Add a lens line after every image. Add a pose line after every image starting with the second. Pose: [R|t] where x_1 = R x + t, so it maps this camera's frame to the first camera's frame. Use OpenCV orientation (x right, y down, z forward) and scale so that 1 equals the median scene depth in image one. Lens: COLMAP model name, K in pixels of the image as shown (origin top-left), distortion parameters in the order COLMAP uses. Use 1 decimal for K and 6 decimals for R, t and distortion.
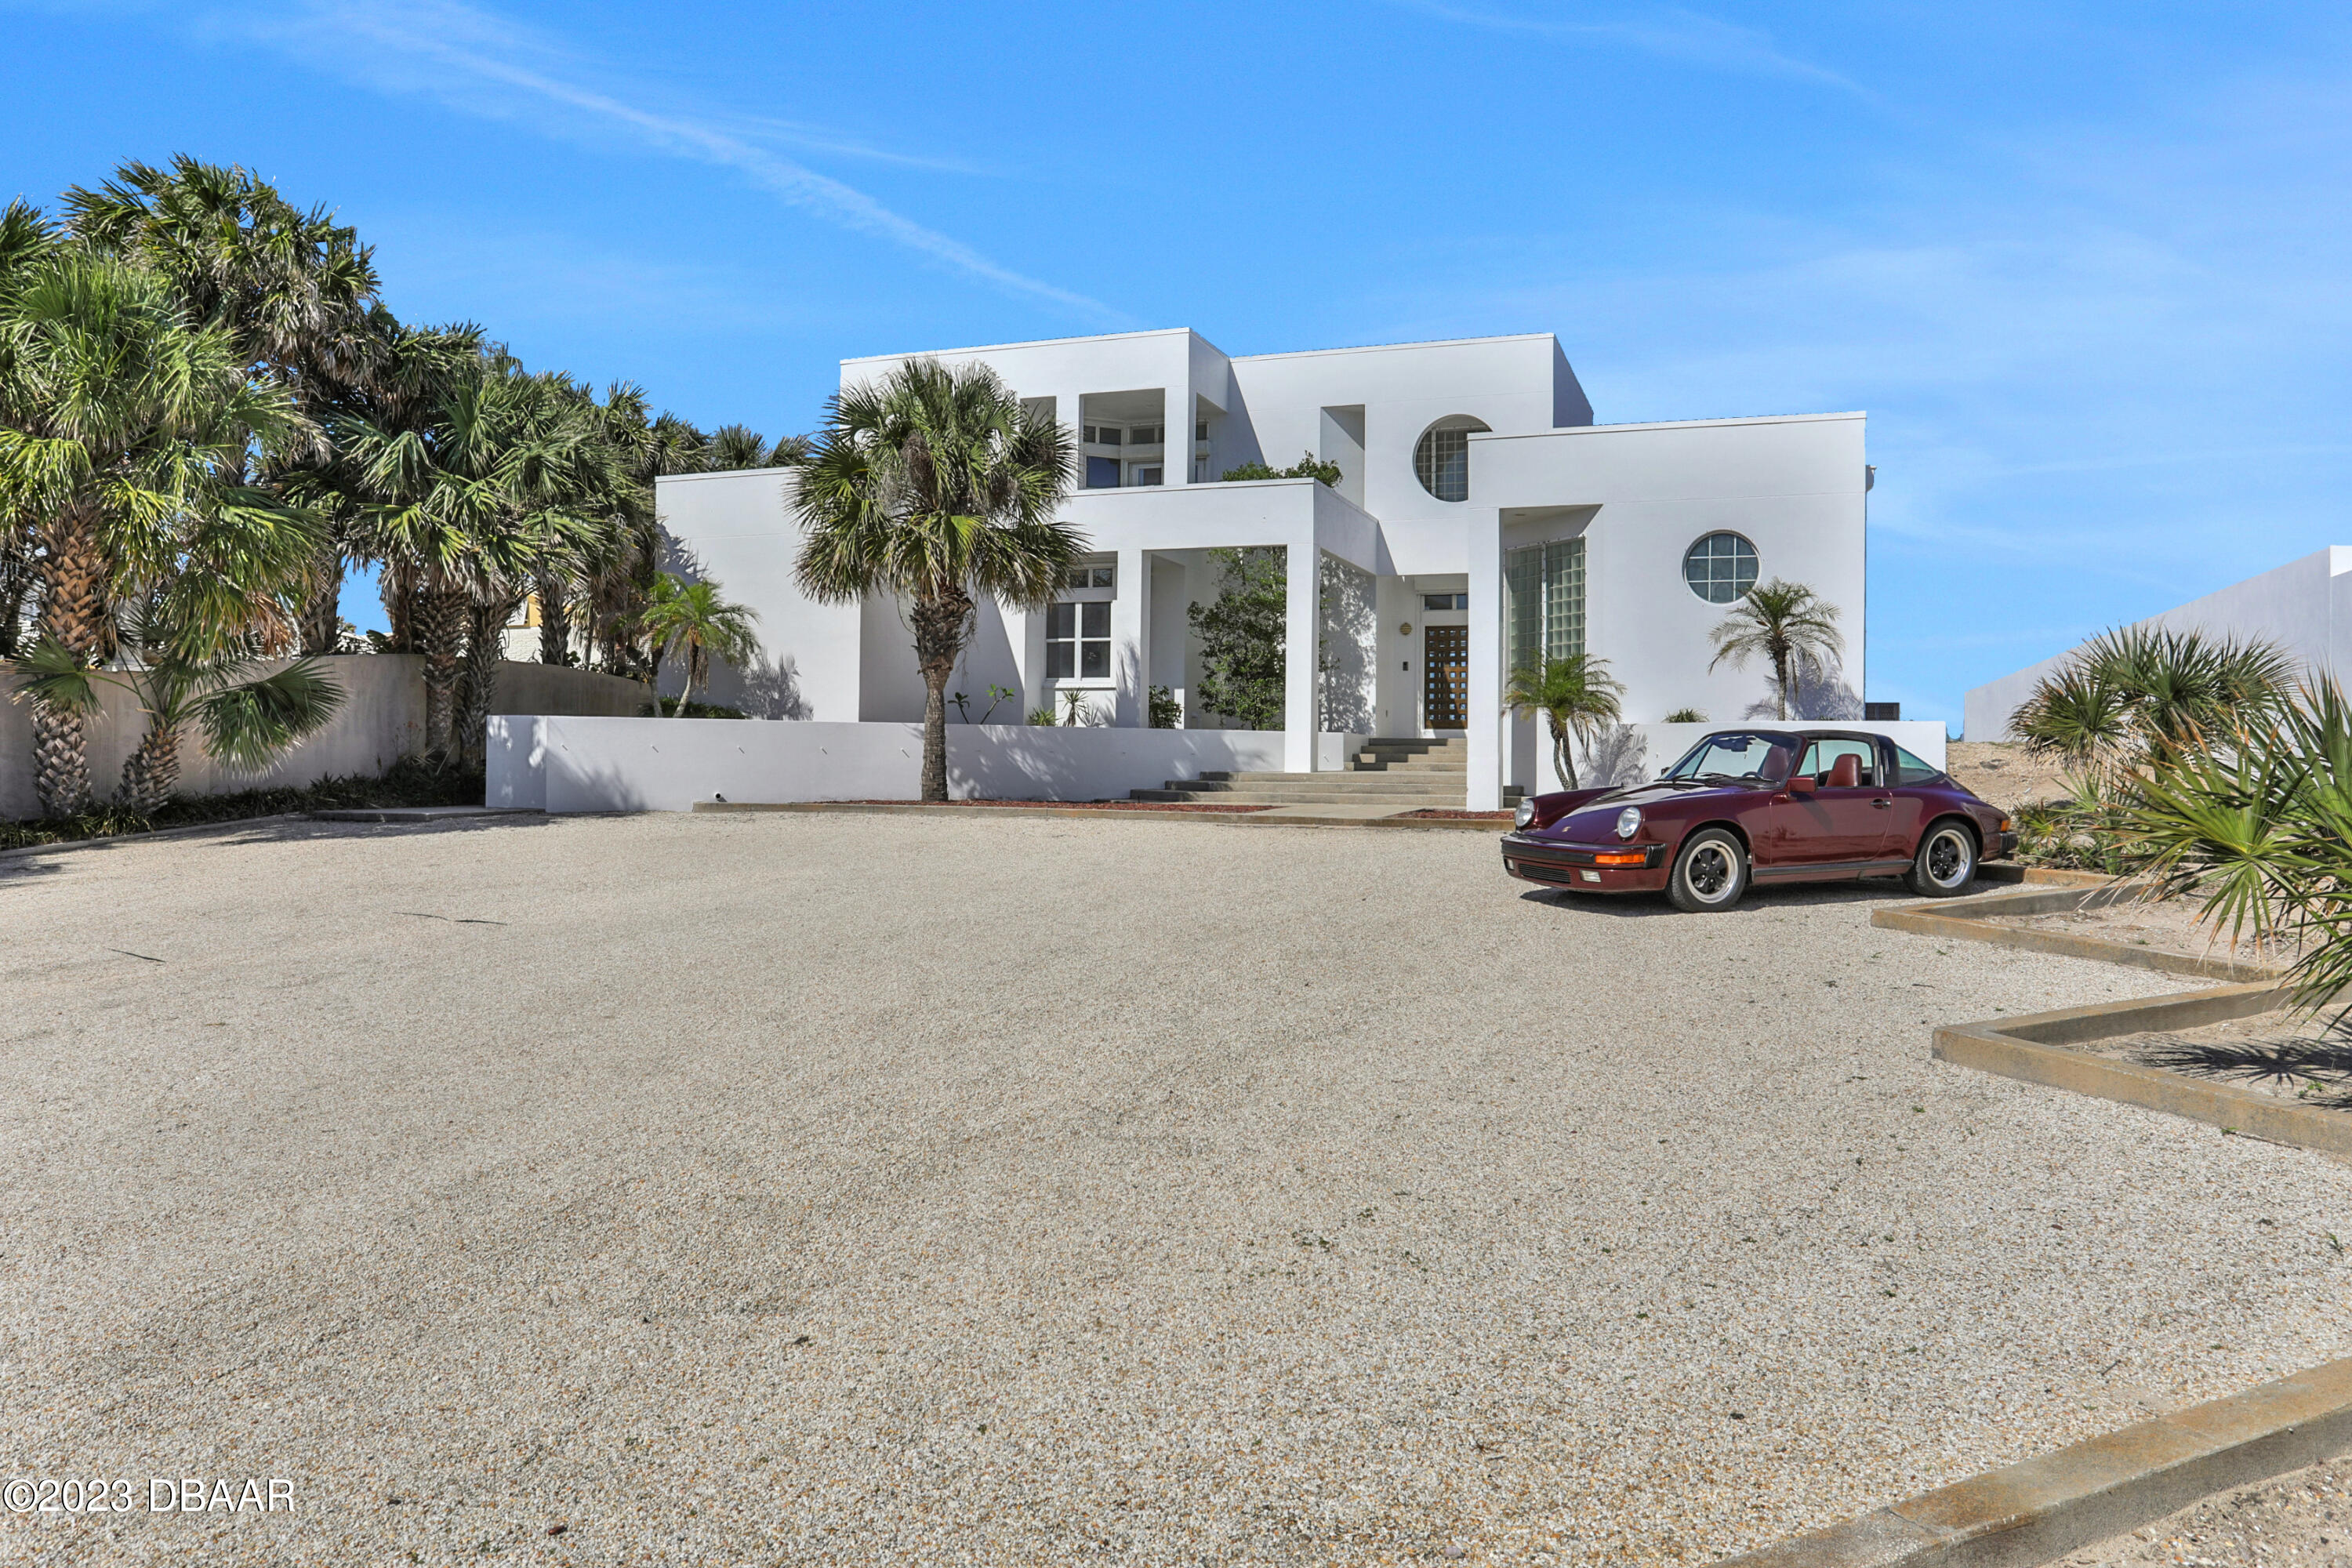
lens RADIAL K [[1578.6, 0, 1198.4], [0, 1578.6, 747.5], [0, 0, 1]] dist [0.000854, -0.001071]
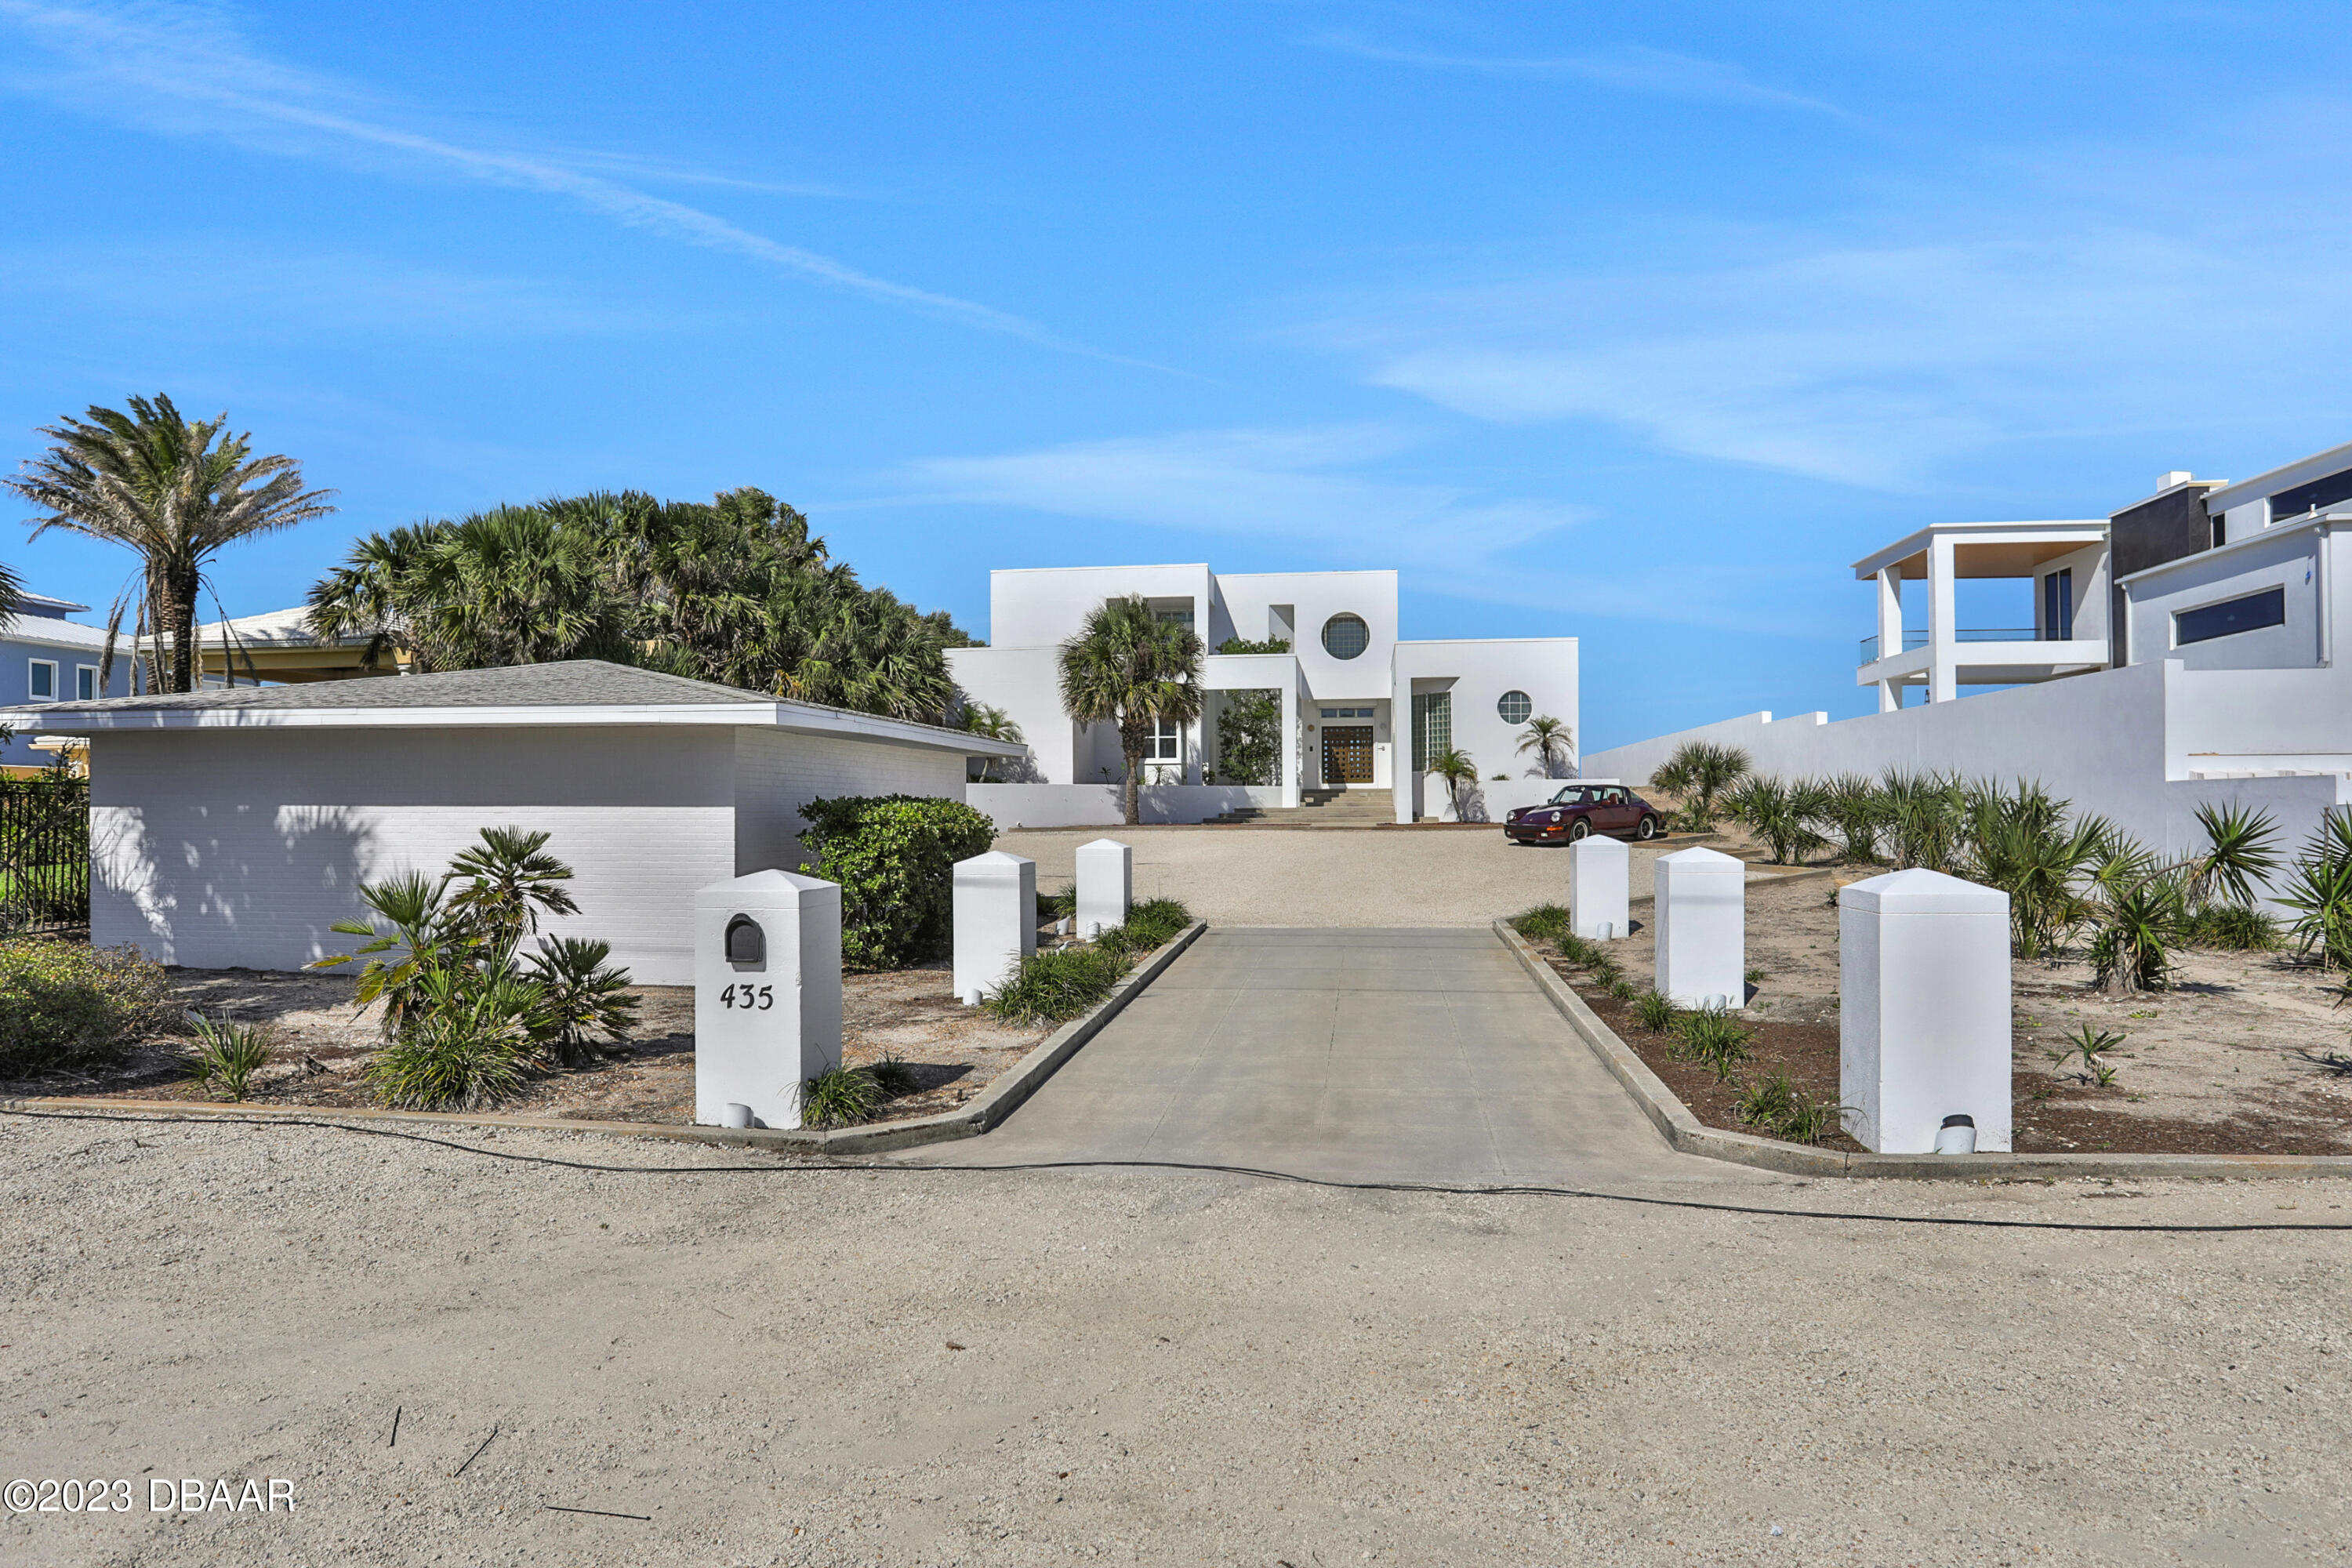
lens RADIAL K [[1389.4, 0, 1176.0], [0, 1389.4, 784.0], [0, 0, 1]] dist [-0.028137, 0.002099]
pose [[0.977566, -0.012571, 0.210255, -0.473558], [0.014545, 0.999863, -0.007844, -0.001959], [-0.210128, 0.010726, 0.977615, -0.684265]]
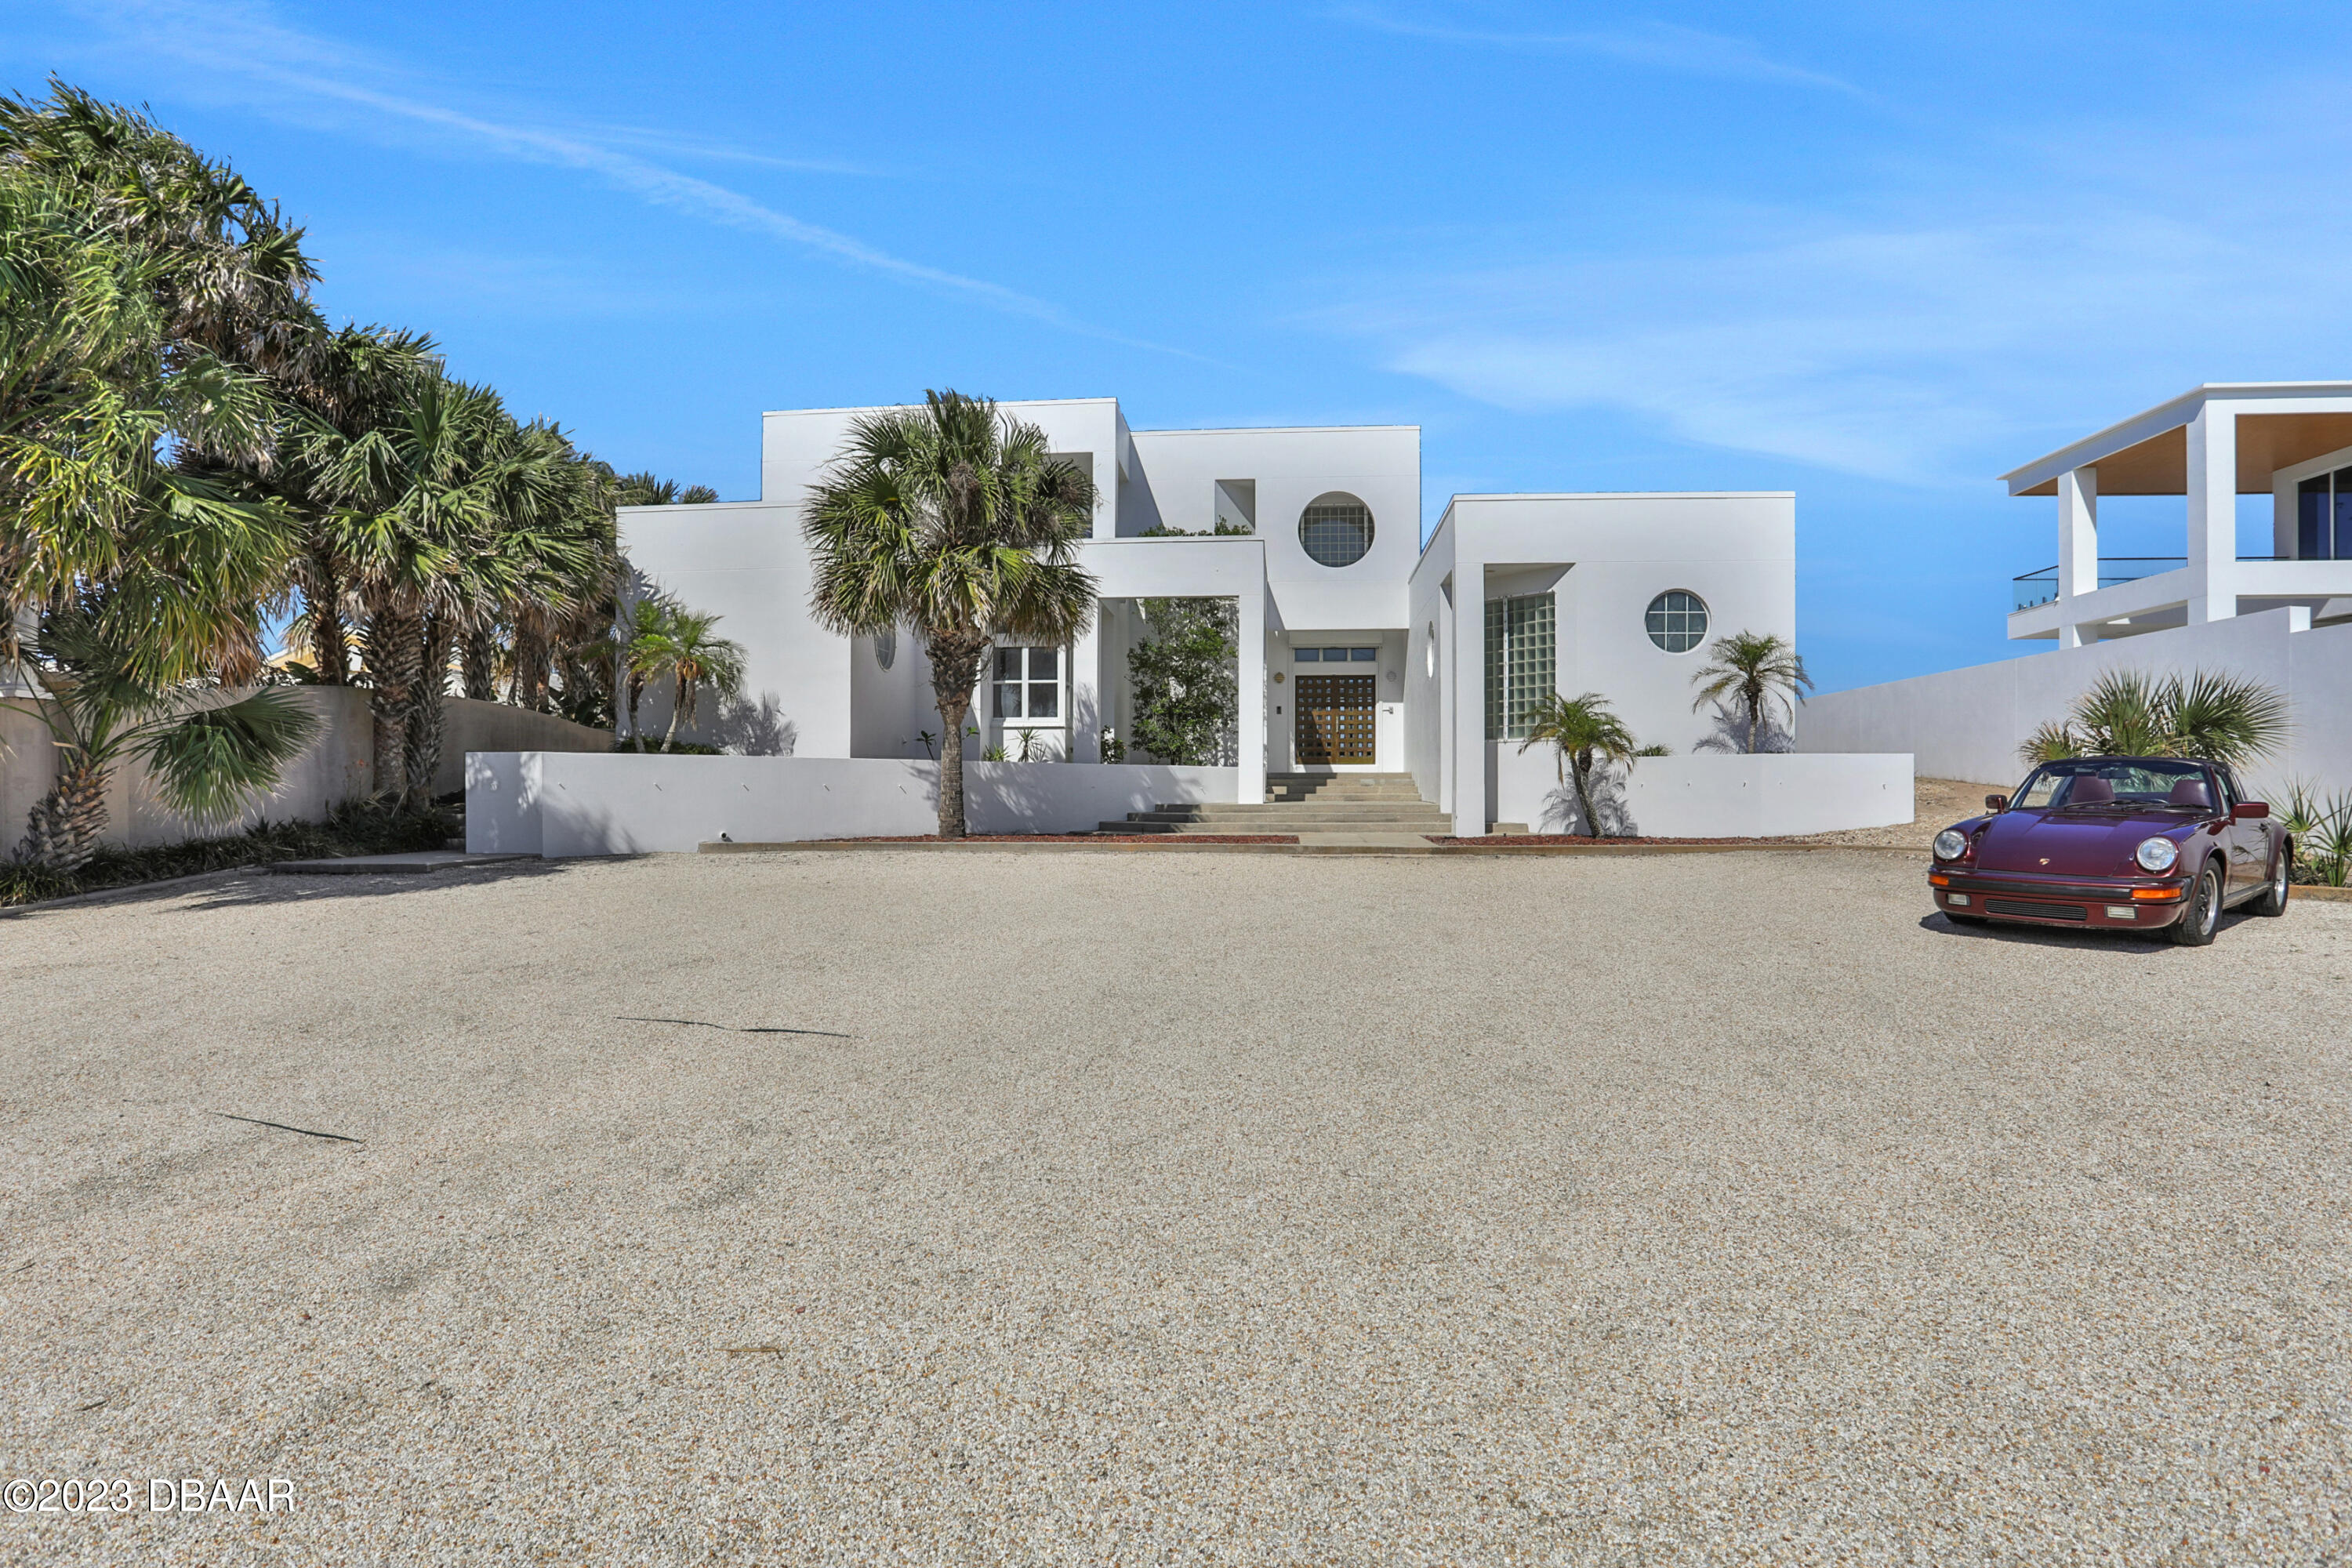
lens RADIAL K [[1233.8, 0, 1178.2], [0, 1233.8, 794.4], [0, 0, 1]] dist [-0.004259, 0.000409]
pose [[0.967175, -0.010557, 0.253893, -0.227798], [0.008050, 0.999908, 0.010913, -0.000679], [-0.253985, -0.008511, 0.967171, 0.202903]]
